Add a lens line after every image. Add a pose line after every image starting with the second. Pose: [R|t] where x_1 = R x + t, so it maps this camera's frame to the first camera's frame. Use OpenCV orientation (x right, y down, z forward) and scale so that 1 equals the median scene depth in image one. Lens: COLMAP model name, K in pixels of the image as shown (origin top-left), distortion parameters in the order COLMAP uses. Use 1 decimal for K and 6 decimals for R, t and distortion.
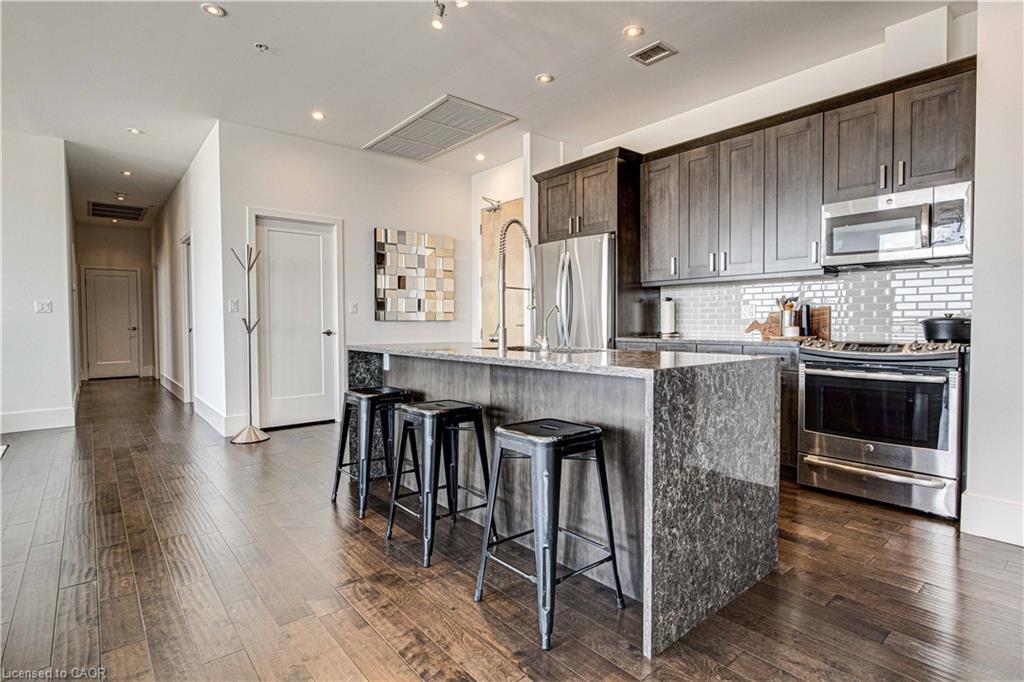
lens RADIAL K [[507.9, 0, 513.8], [0, 507.9, 337.4], [0, 0, 1]] dist [-0.009685, 0.000289]
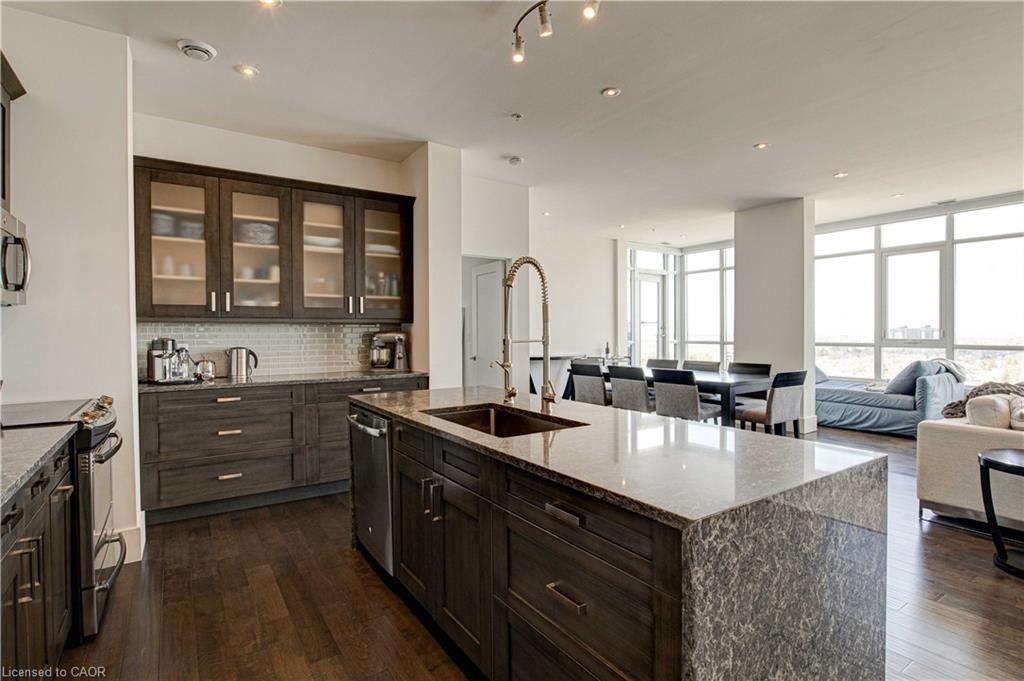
lens RADIAL K [[507.9, 0, 513.8], [0, 507.9, 336.9], [0, 0, 1]] dist [-0.009685, 0.000289]
pose [[-0.993870, 0.004923, 0.110443, -0.041077], [0.009486, 0.999121, 0.040827, -0.090827], [-0.110145, 0.041624, -0.993044, 1.190940]]
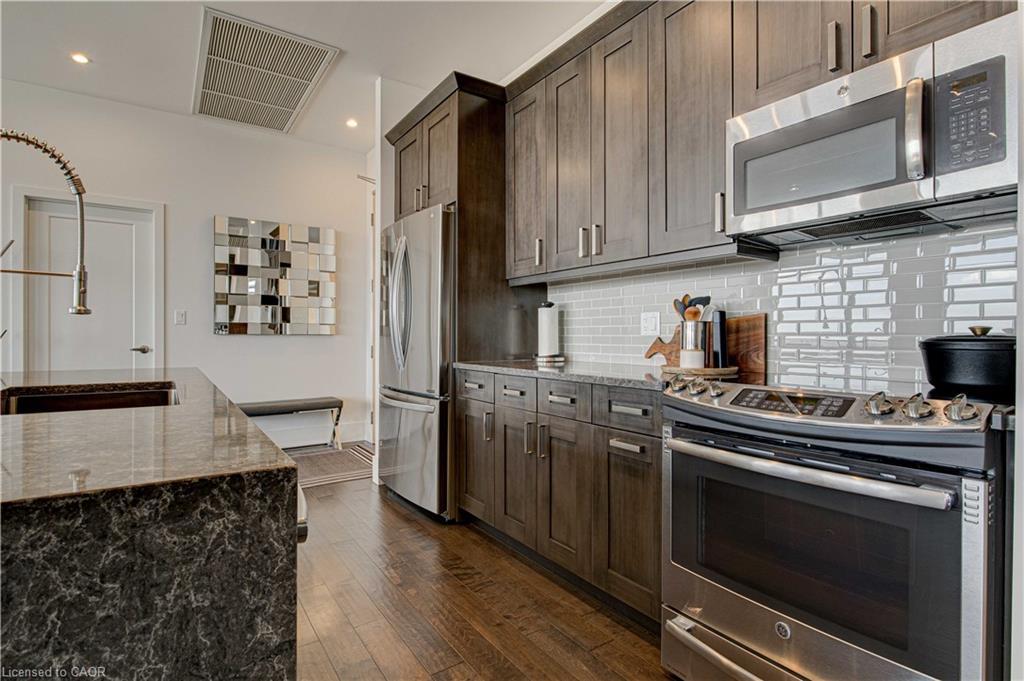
lens RADIAL K [[506.8, 0, 516.8], [0, 506.8, 336.7], [0, 0, 1]] dist [-0.009625, -0.000549]
pose [[0.995682, 0.005711, -0.092654, 0.351752], [-0.008307, 0.999583, -0.027653, -0.016038], [0.092457, 0.028303, 0.995314, 0.367920]]
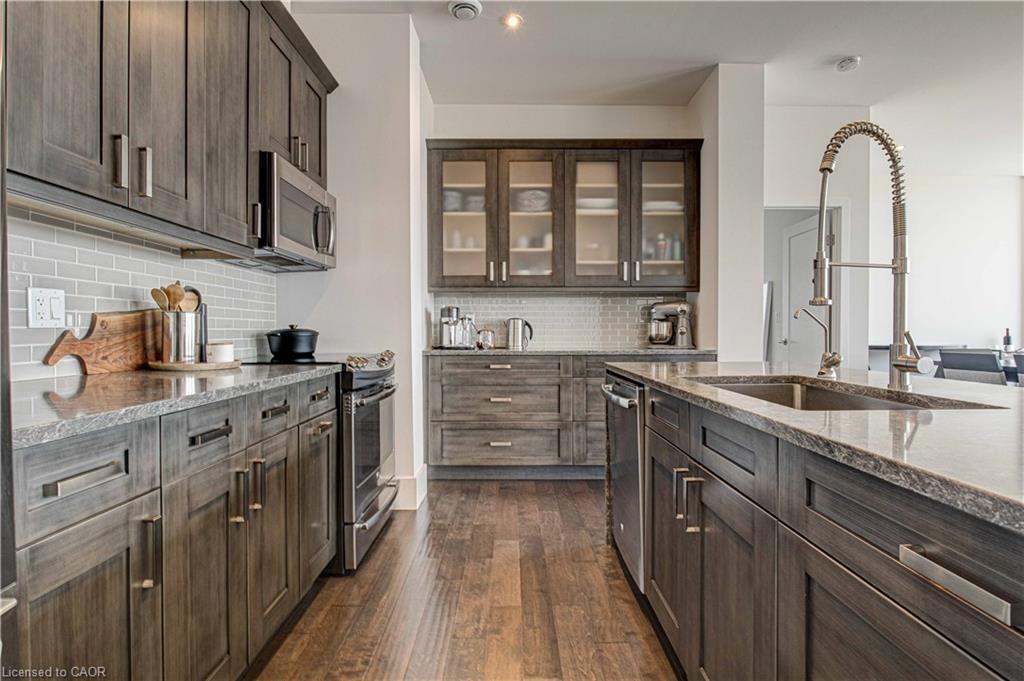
lens RADIAL K [[507.9, 0, 513.8], [0, 507.9, 336.9], [0, 0, 1]] dist [-0.009685, 0.000289]
pose [[-0.768361, -0.005758, 0.639991, -0.031591], [0.020692, 0.999213, 0.033833, -0.034109], [-0.639683, 0.039238, -0.767637, 1.040743]]
